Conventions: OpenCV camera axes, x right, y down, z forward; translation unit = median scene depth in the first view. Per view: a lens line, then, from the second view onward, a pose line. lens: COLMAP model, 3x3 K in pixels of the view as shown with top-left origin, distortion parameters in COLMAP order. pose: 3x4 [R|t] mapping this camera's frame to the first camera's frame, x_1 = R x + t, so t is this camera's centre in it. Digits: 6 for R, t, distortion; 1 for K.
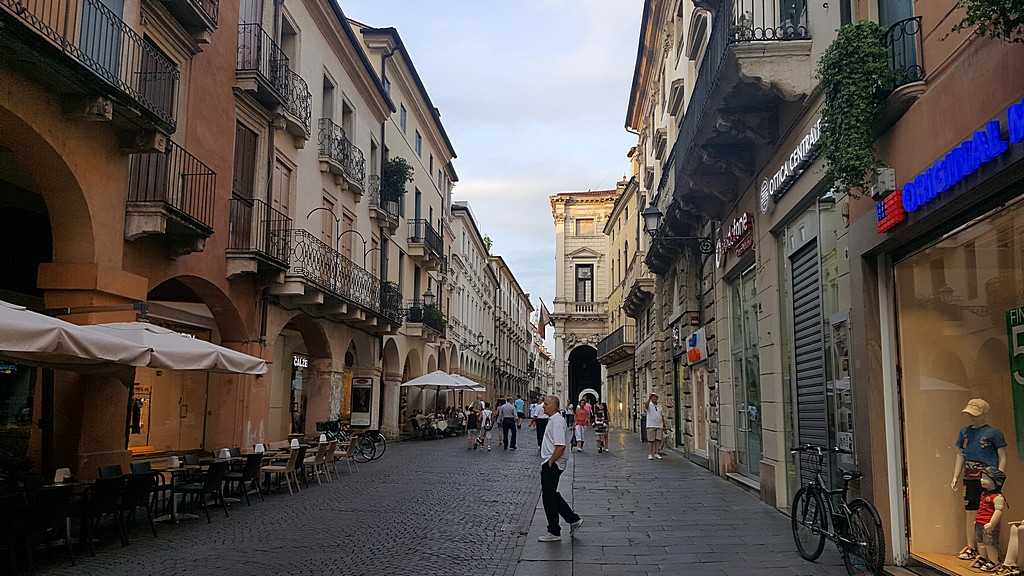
lens RADIAL K [[746.8, 0, 511.4], [0, 746.8, 319.0], [0, 0, 1]] dist [0.121931, -0.171029]
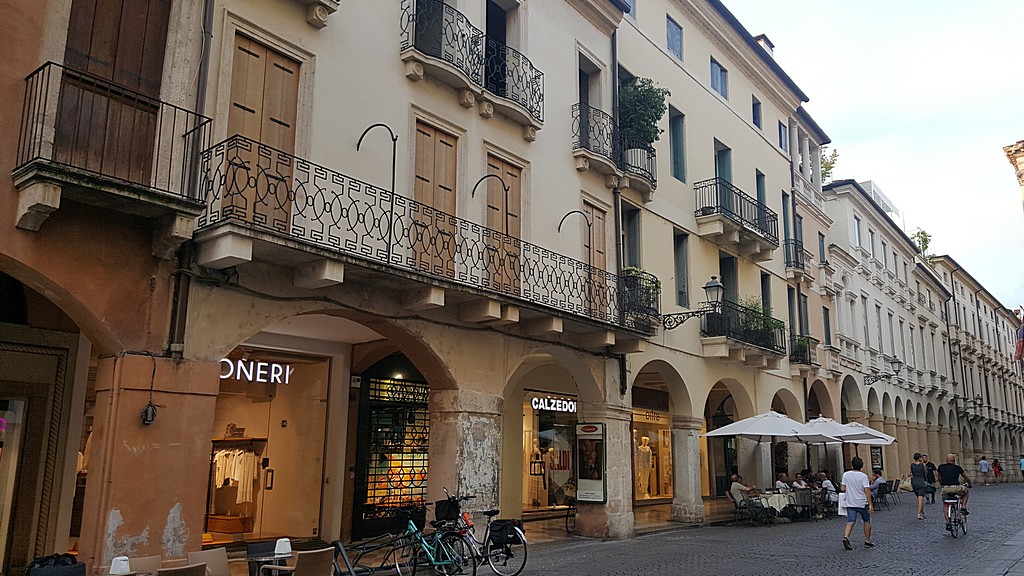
lens RADIAL K [[746.8, 0, 511.4], [0, 746.8, 319.0], [0, 0, 1]] dist [0.121931, -0.171029]
pose [[0.827531, -0.104795, -0.551552, 0.073530], [0.065917, 0.993766, -0.089915, 0.031601], [0.557536, 0.038051, 0.829280, 0.318098]]
